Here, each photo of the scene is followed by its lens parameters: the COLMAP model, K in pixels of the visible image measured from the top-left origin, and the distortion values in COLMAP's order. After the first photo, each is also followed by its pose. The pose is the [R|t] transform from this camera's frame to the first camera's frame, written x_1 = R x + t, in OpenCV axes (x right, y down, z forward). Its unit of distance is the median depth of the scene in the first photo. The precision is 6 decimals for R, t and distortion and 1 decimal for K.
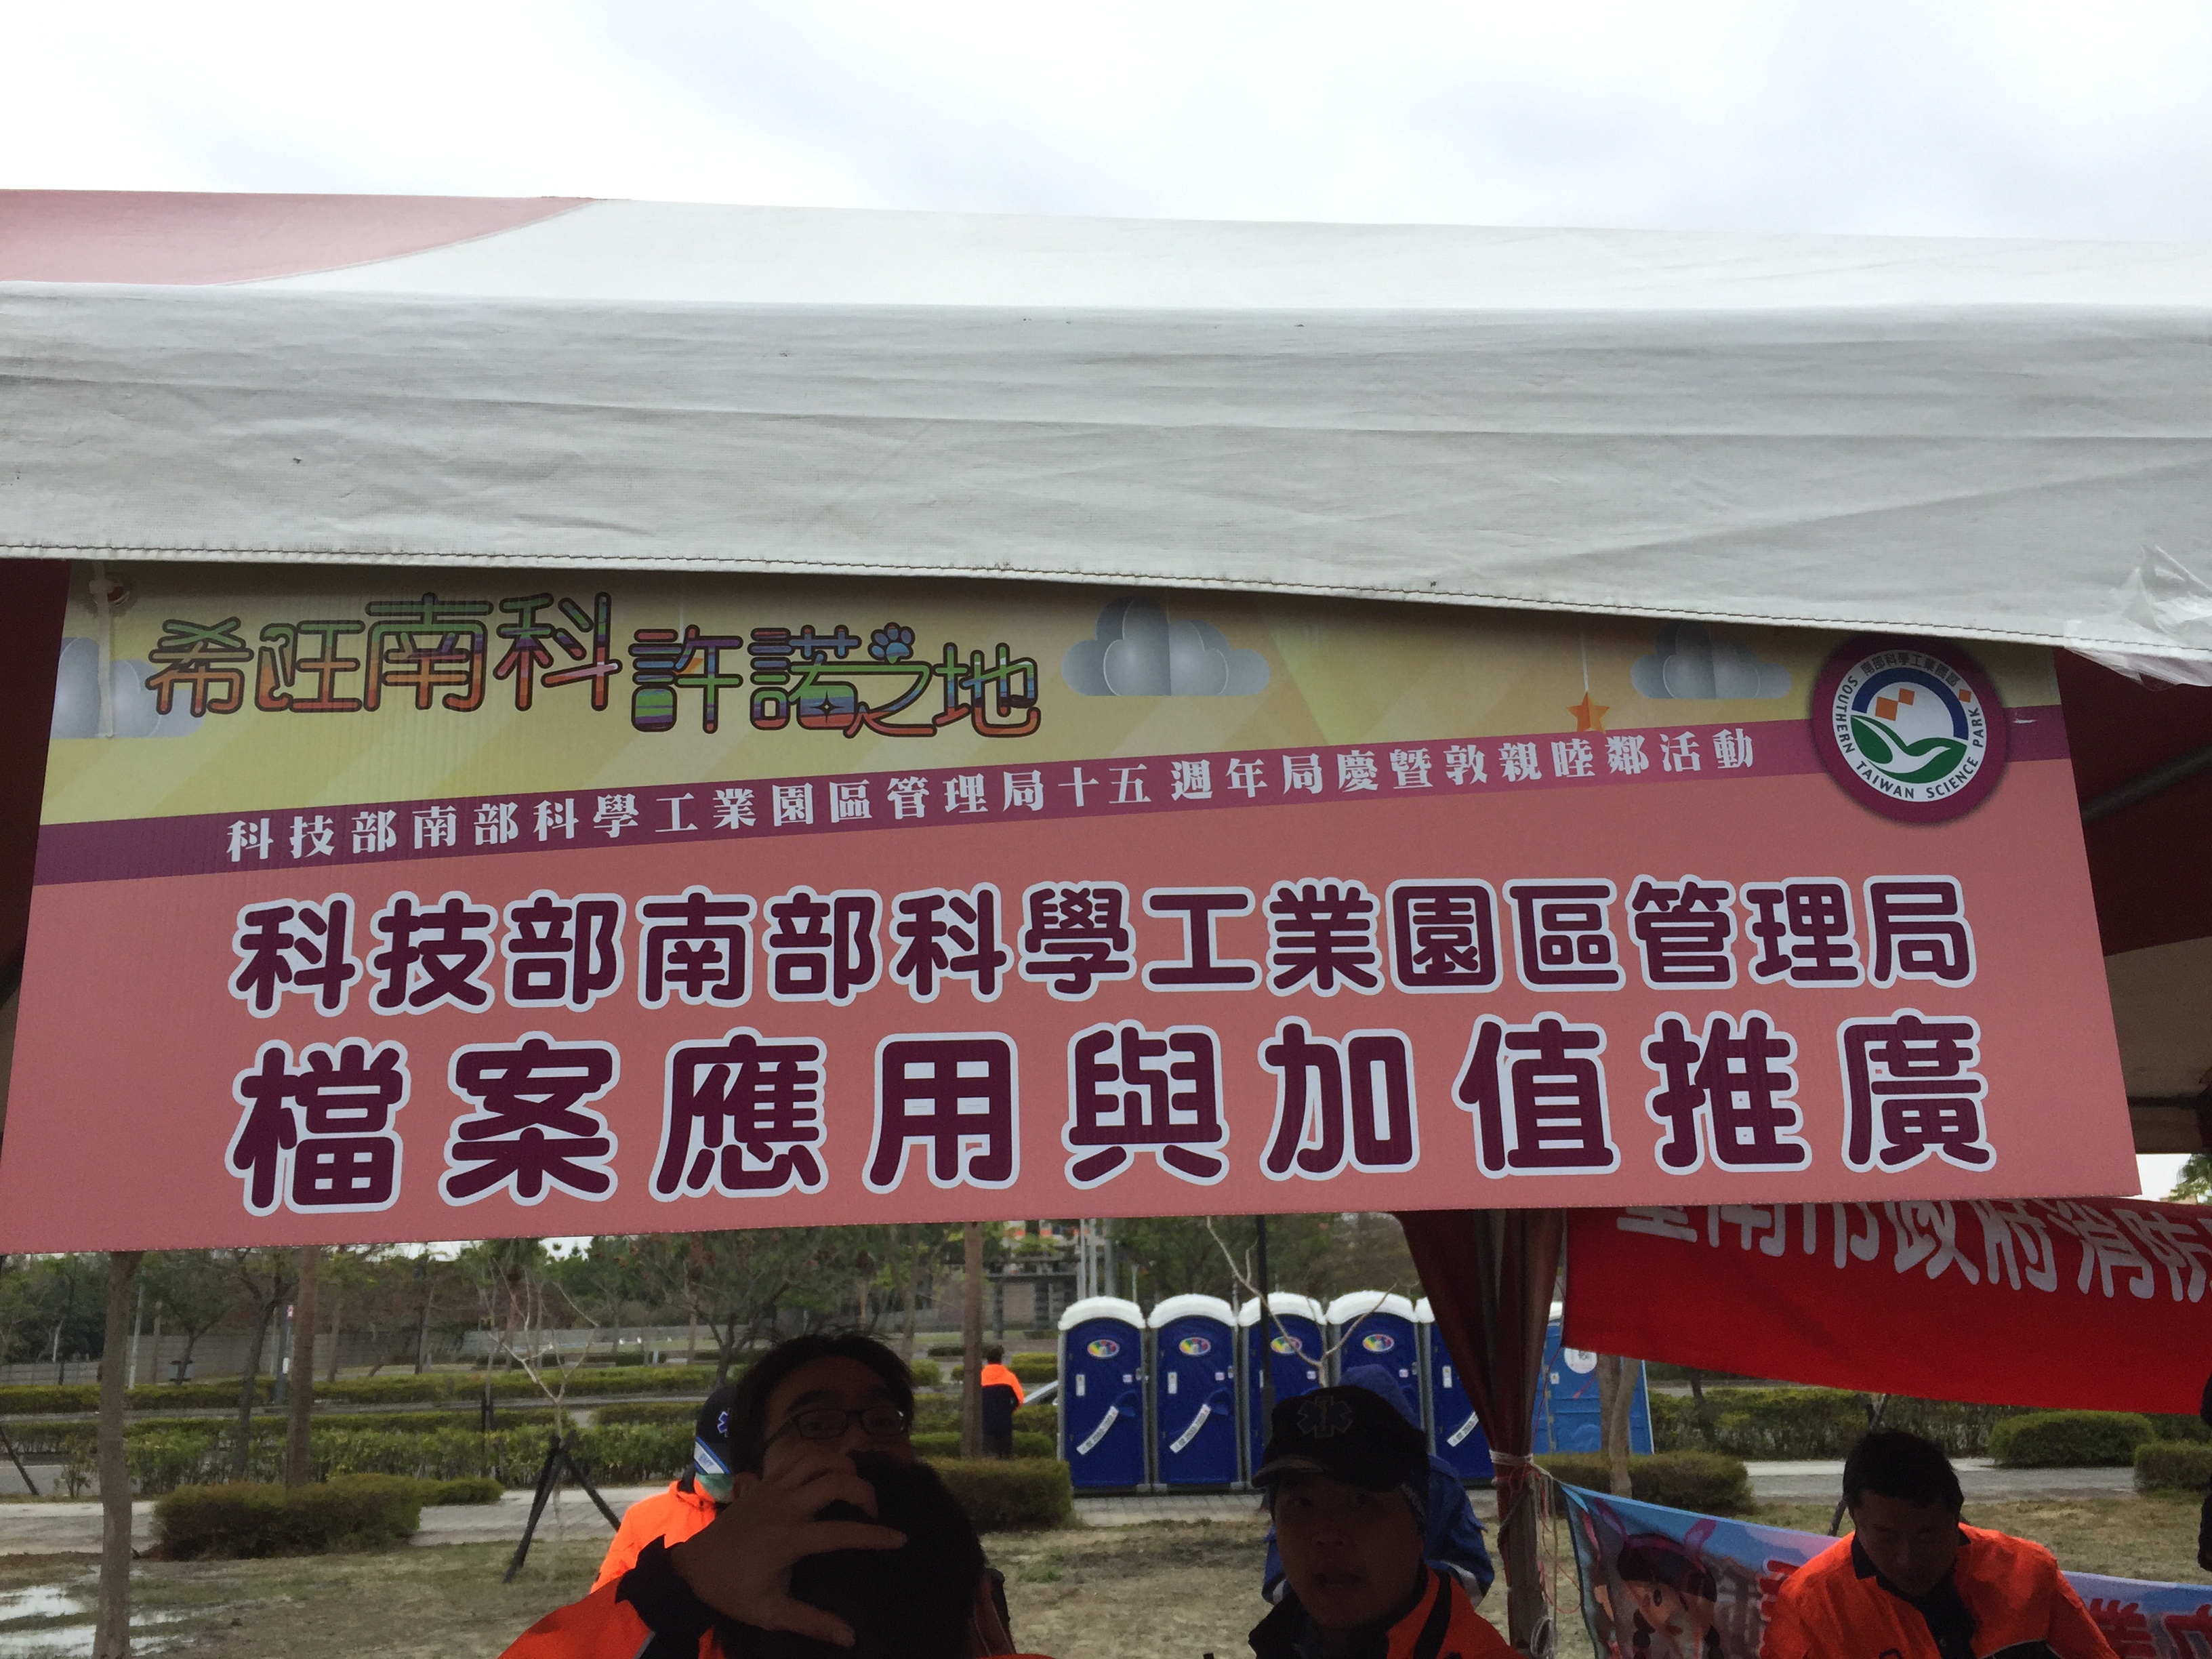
lens RADIAL K [[1898.4, 0, 1106.0], [0, 1898.4, 829.5], [0, 0, 1]] dist [0.088999, -0.122799]
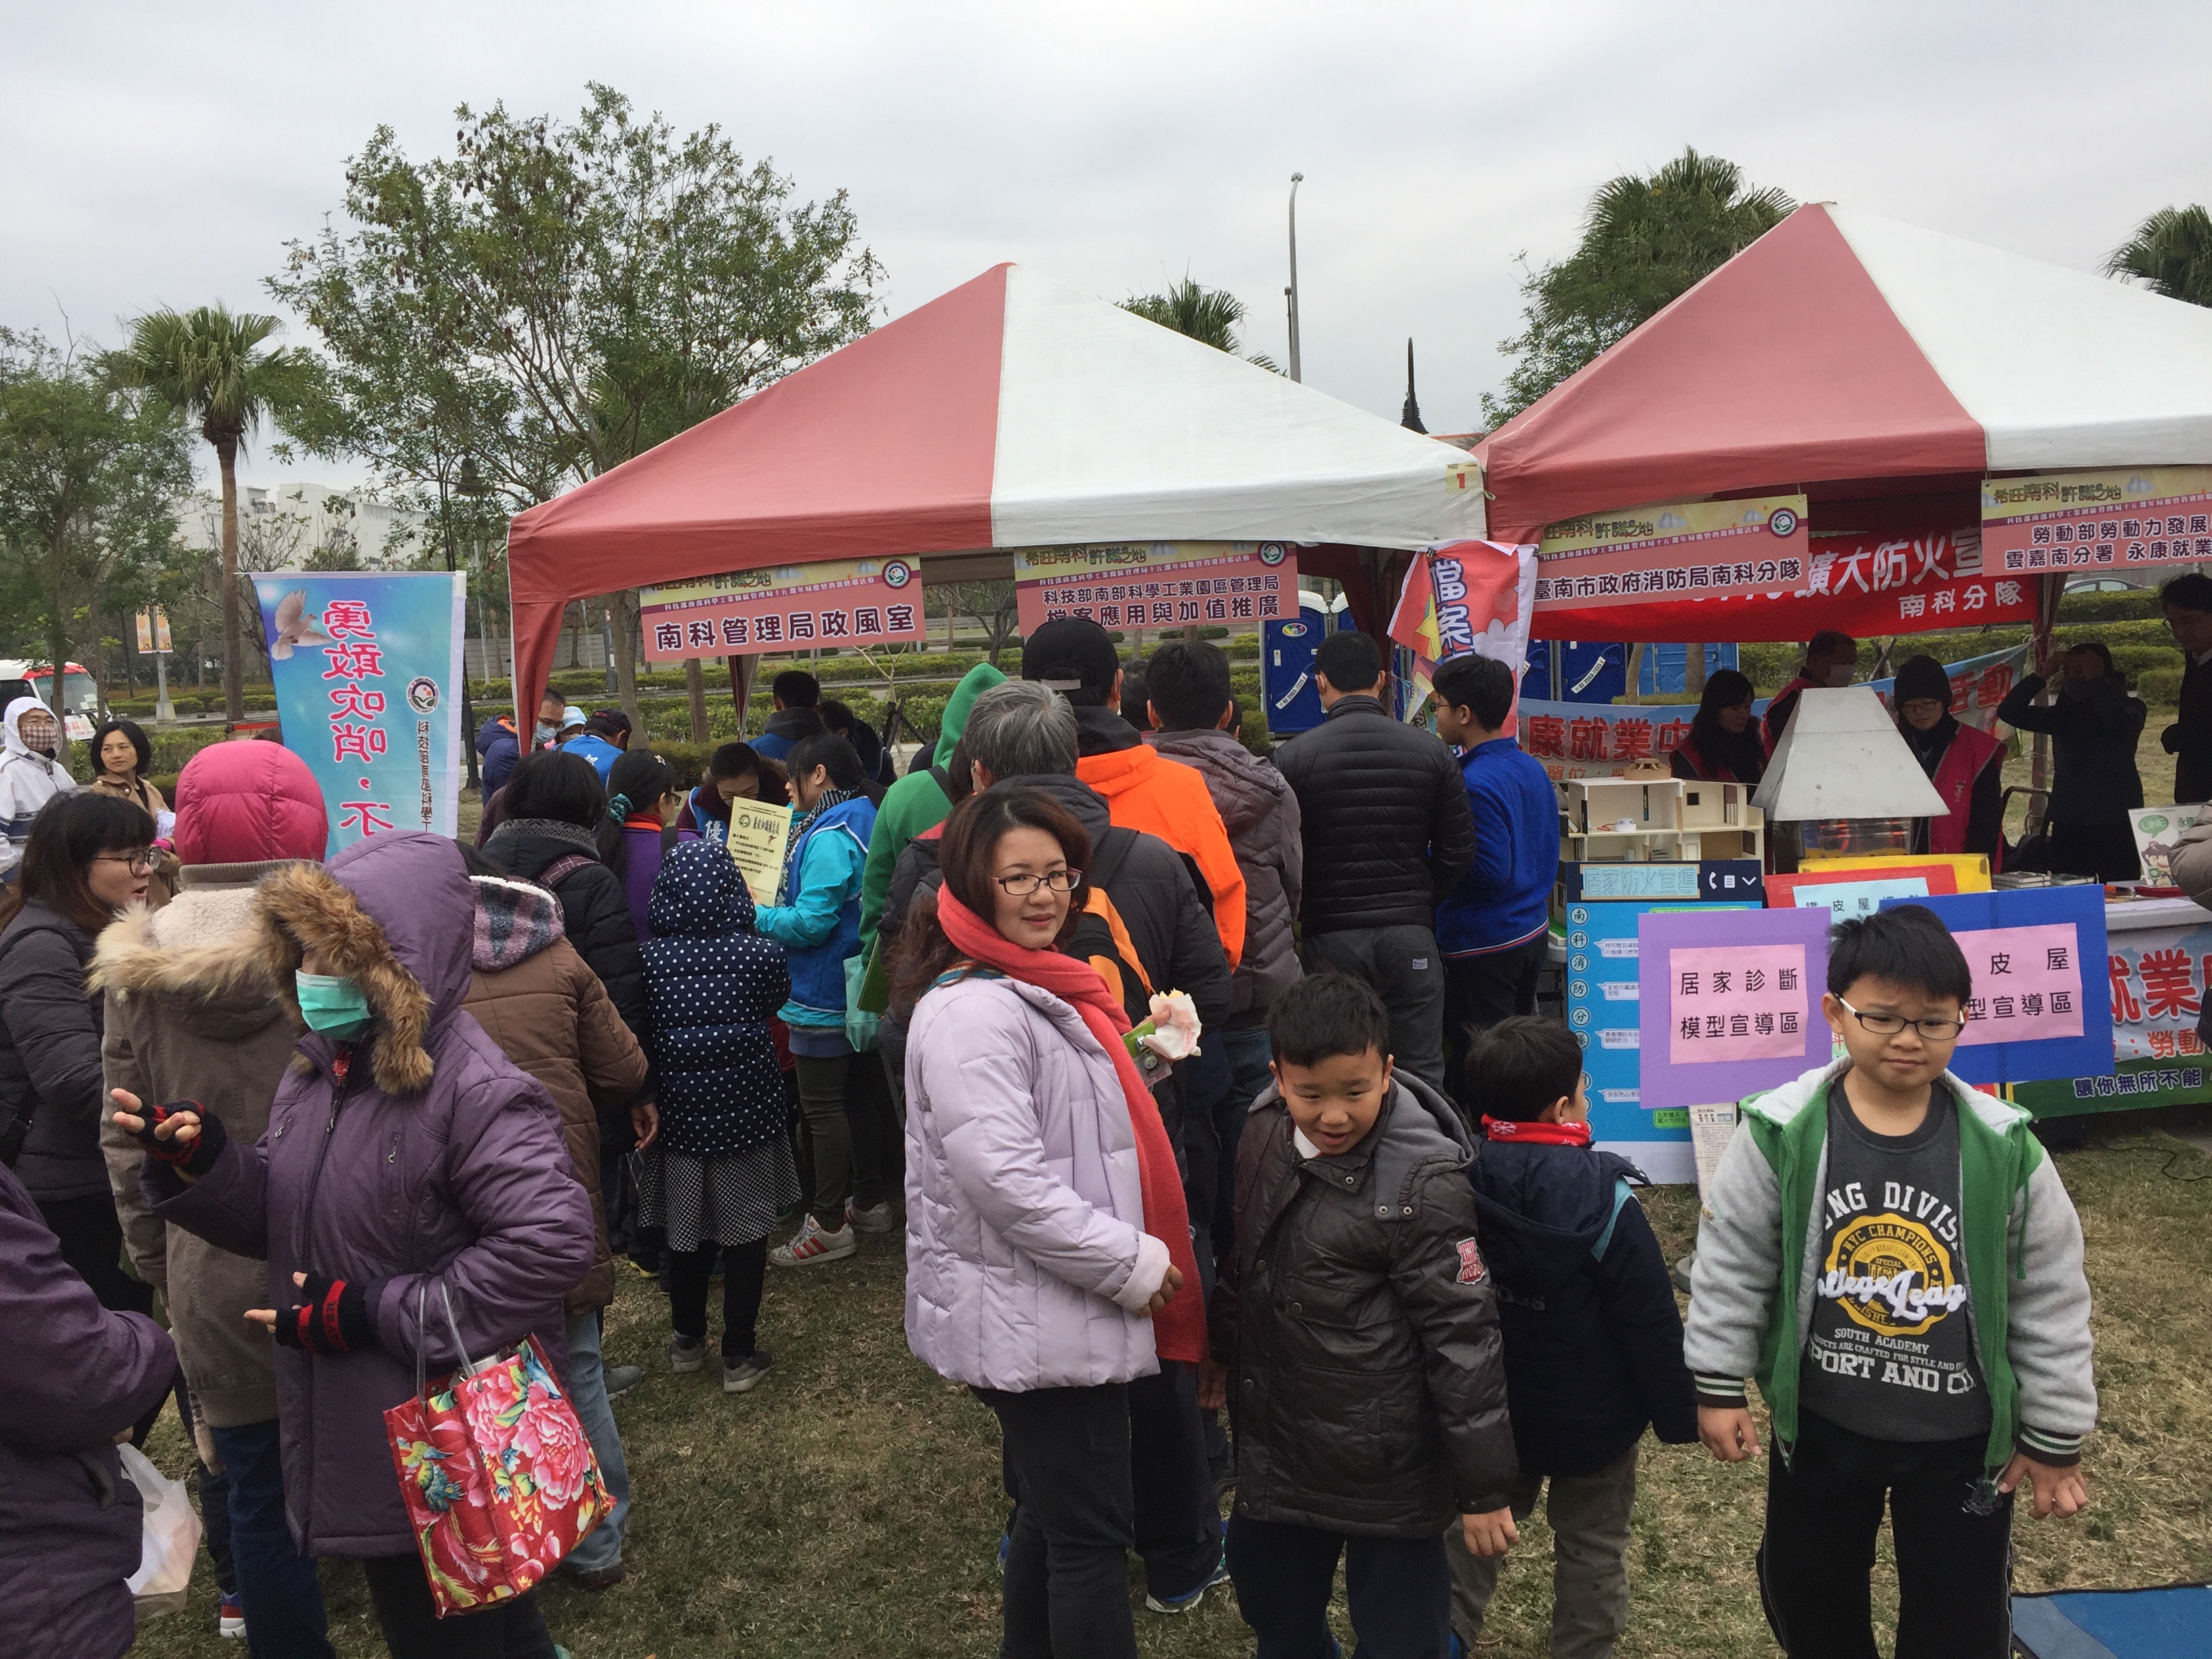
lens RADIAL K [[1898.4, 0, 1106.0], [0, 1898.4, 829.5], [0, 0, 1]] dist [0.088999, -0.122799]
pose [[0.992353, -0.020107, -0.121787, 0.662945], [0.062809, 0.931618, 0.357969, -1.673278], [0.106262, -0.362881, 0.925757, -5.978165]]
